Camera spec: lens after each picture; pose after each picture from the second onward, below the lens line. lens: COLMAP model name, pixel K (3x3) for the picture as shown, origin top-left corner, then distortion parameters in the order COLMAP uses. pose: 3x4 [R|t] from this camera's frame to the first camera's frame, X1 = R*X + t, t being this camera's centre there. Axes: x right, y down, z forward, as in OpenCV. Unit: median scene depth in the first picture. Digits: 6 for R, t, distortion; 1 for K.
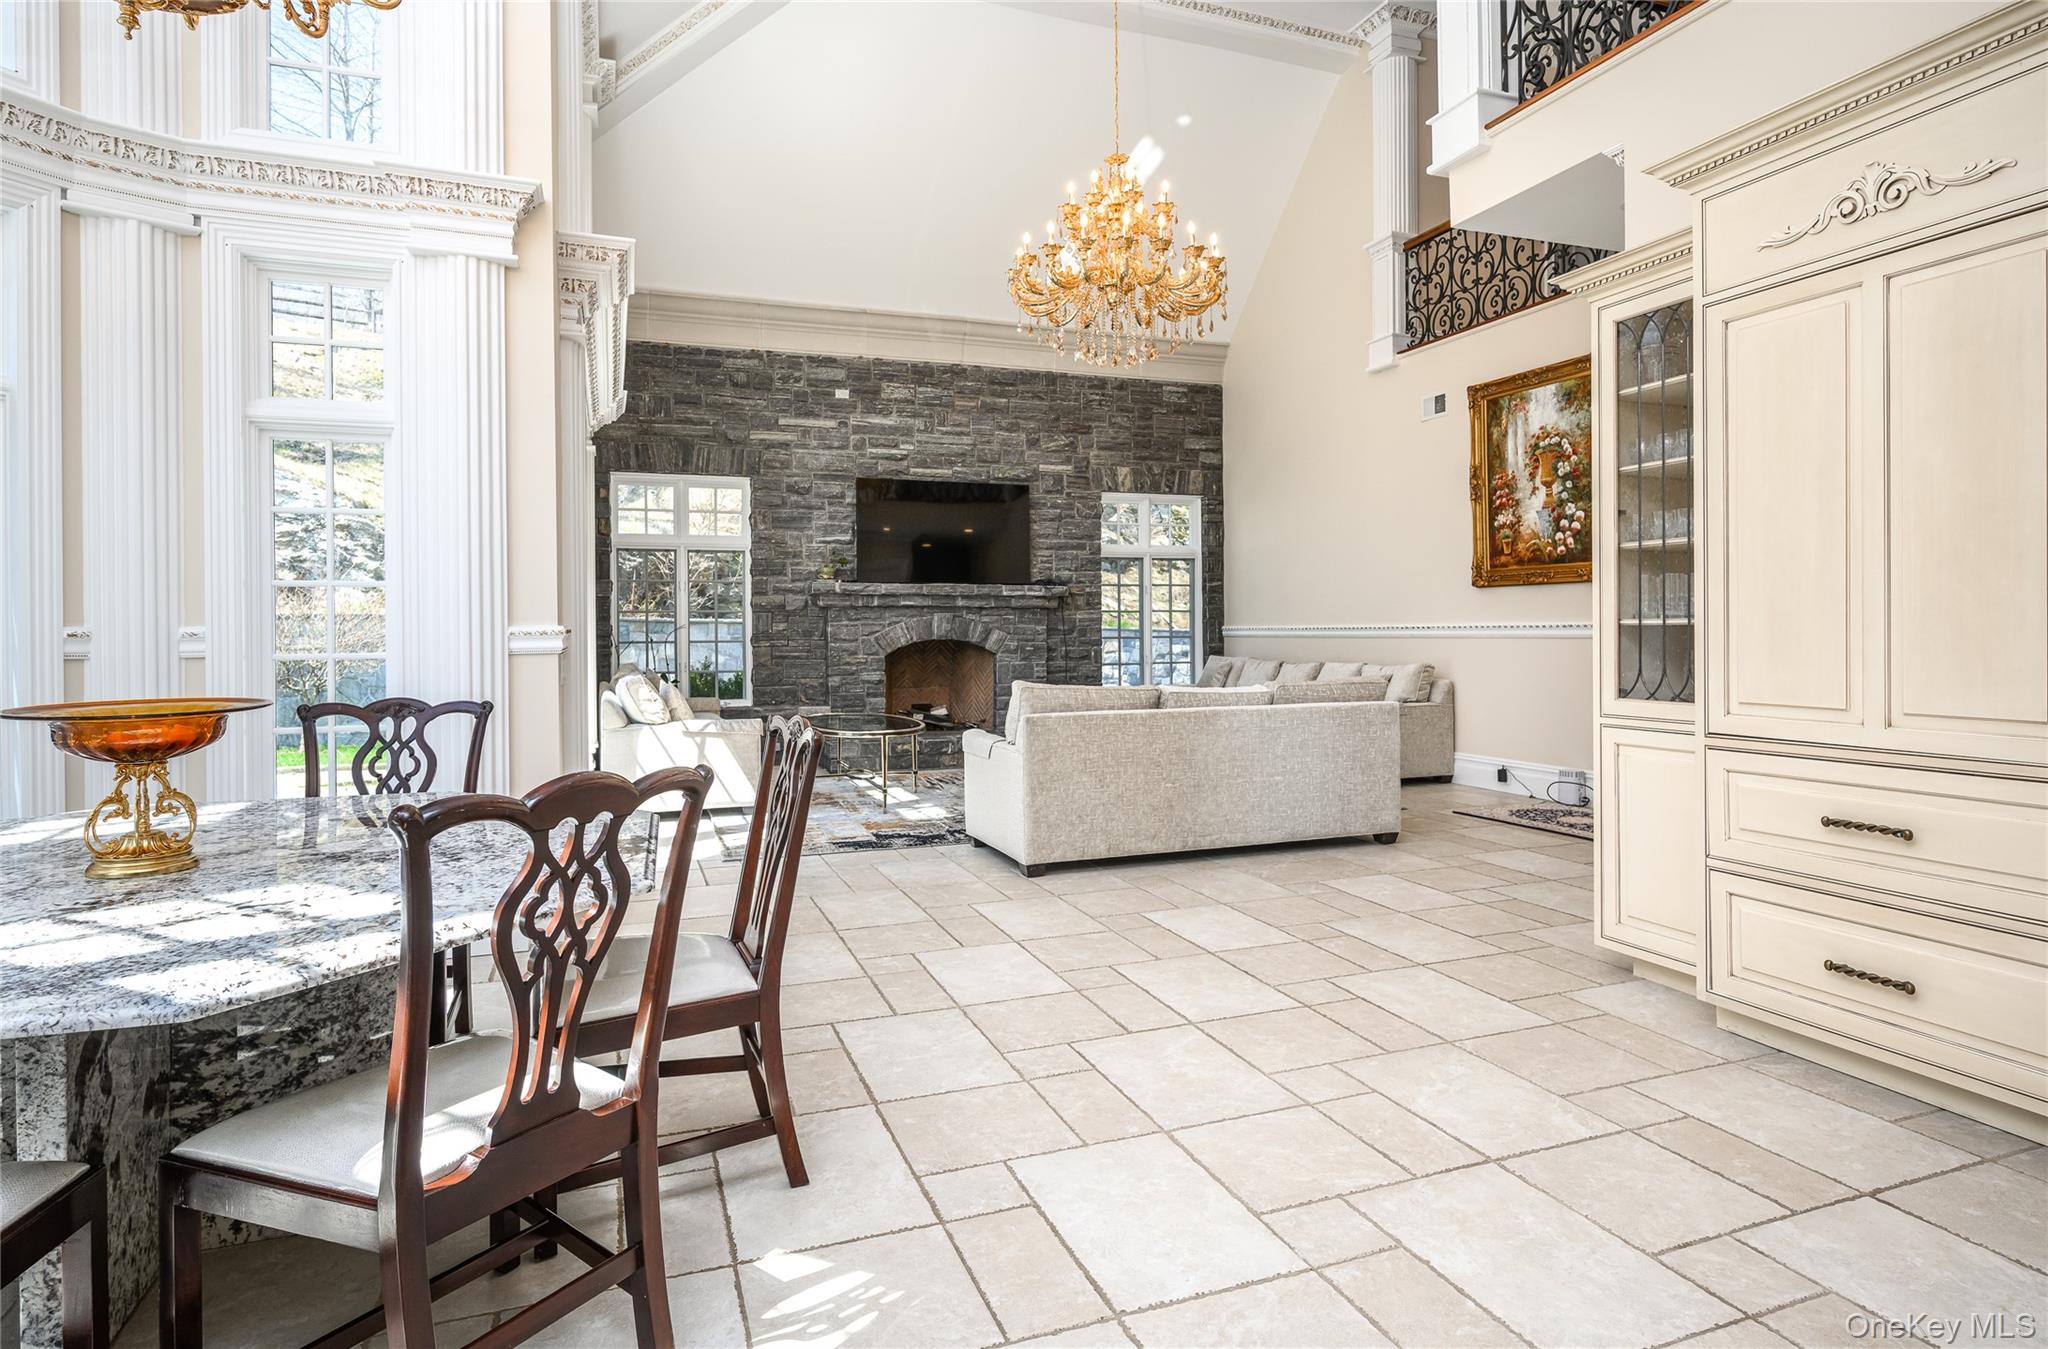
lens RADIAL K [[1147.8, 0, 1162.1], [0, 1147.8, 630.3], [0, 0, 1]] dist [-0.002582, -0.000631]
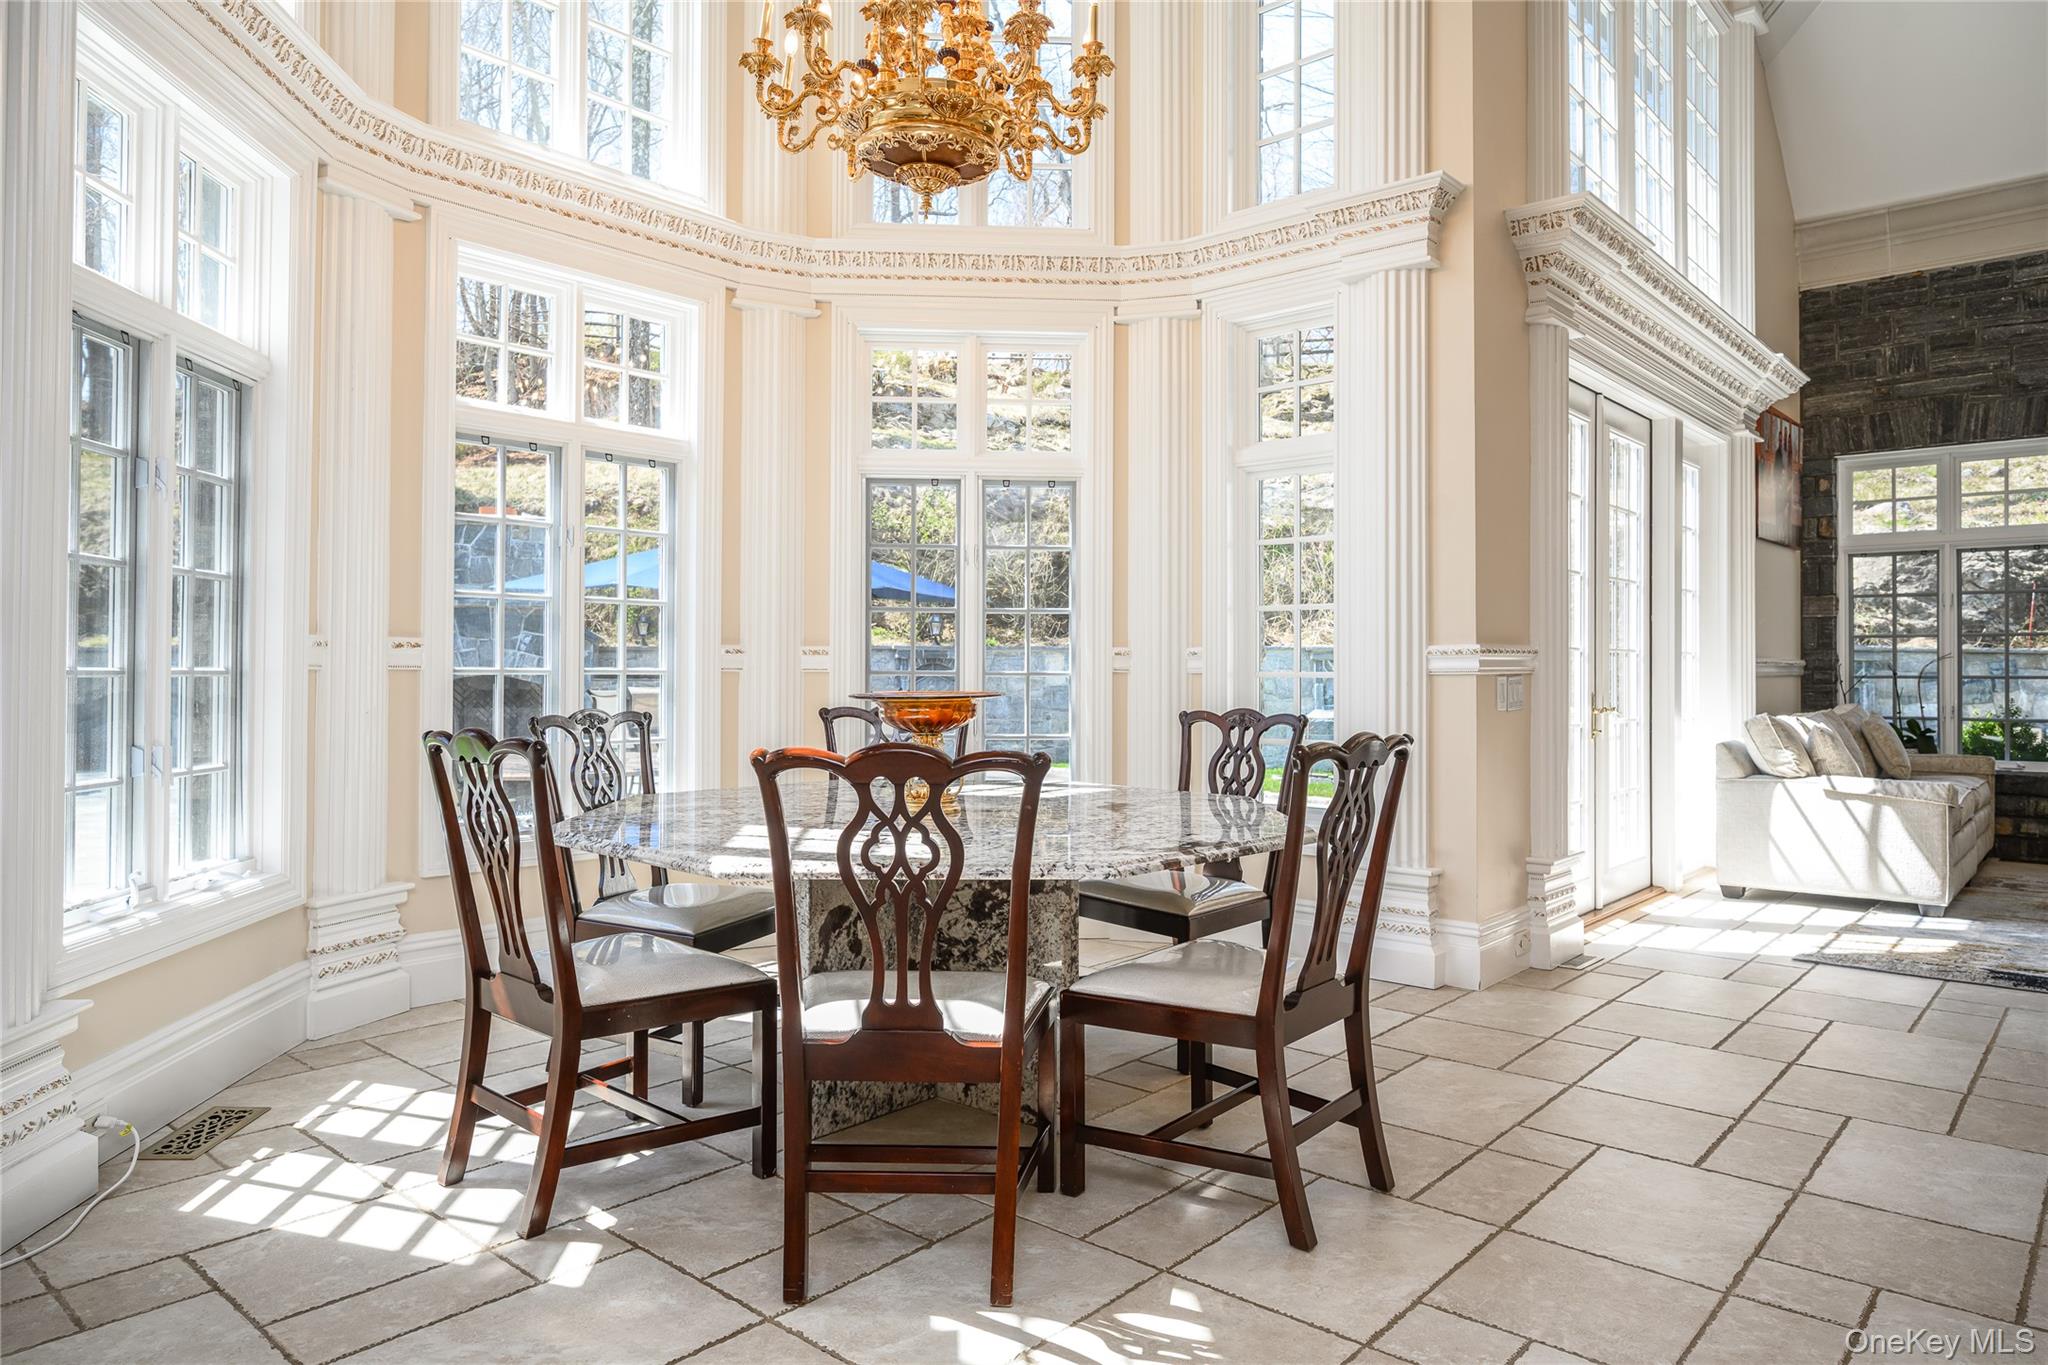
lens RADIAL K [[1333.8, 0, 877.1], [0, 1333.8, 659.6], [0, 0, 1]] dist [-0.000673, 0.001907]
pose [[0.389922, 0.000115, -0.920848, 0.093194], [-0.005538, 0.999982, -0.002220, 0.004511], [0.920831, 0.005966, 0.389915, 0.050037]]
